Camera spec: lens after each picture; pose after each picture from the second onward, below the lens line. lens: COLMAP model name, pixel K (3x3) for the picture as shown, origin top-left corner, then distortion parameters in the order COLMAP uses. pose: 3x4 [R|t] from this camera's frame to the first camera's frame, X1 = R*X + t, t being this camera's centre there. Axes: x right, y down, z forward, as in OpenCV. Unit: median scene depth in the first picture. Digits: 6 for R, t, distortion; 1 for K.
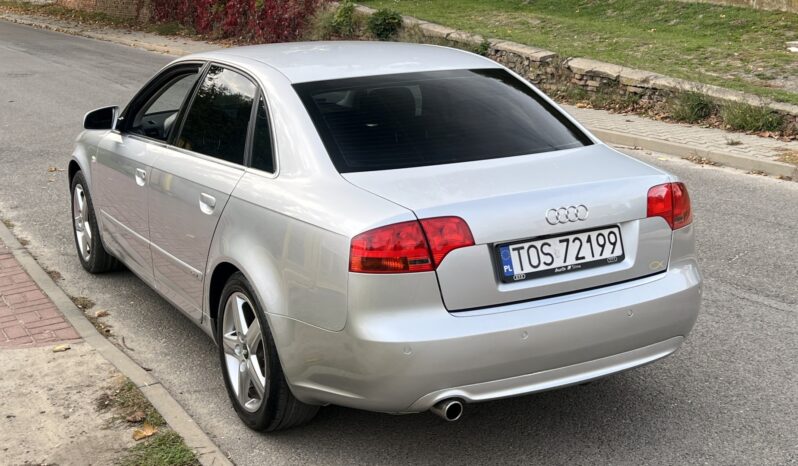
lens RADIAL K [[1035.5, 0, 399.0], [0, 1035.5, 233.0], [0, 0, 1]] dist [0.197284, -0.604776]
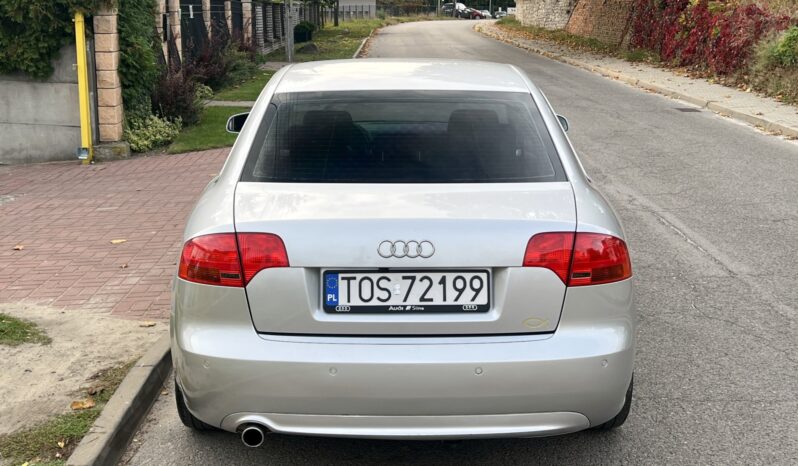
lens RADIAL K [[1035.5, 0, 399.0], [0, 1035.5, 233.0], [0, 0, 1]] dist [0.197284, -0.604776]
pose [[0.884043, 0.117777, -0.452323, 0.541172], [-0.129294, 0.991591, 0.005496, -0.034214], [0.449167, 0.053624, 0.891837, 0.184812]]
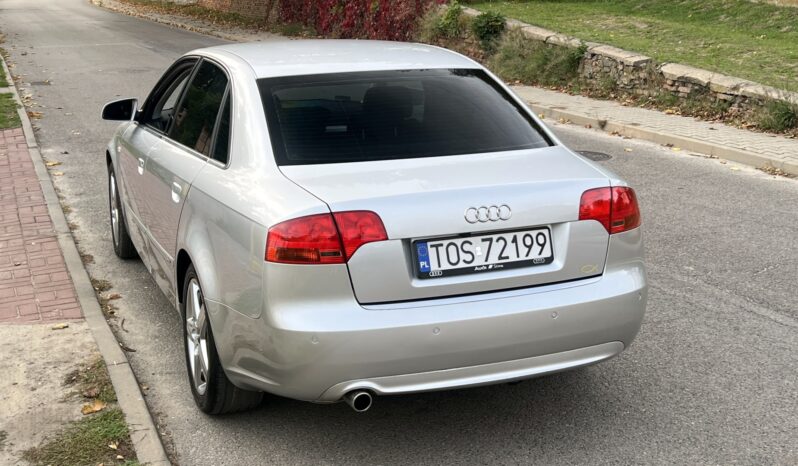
lens RADIAL K [[1035.5, 0, 399.0], [0, 1035.5, 233.0], [0, 0, 1]] dist [0.197284, -0.604776]
pose [[0.991564, 0.039229, -0.123535, 0.193111], [-0.039582, 0.999216, -0.000400, 0.004575], [0.123423, 0.005286, 0.992340, -0.004501]]
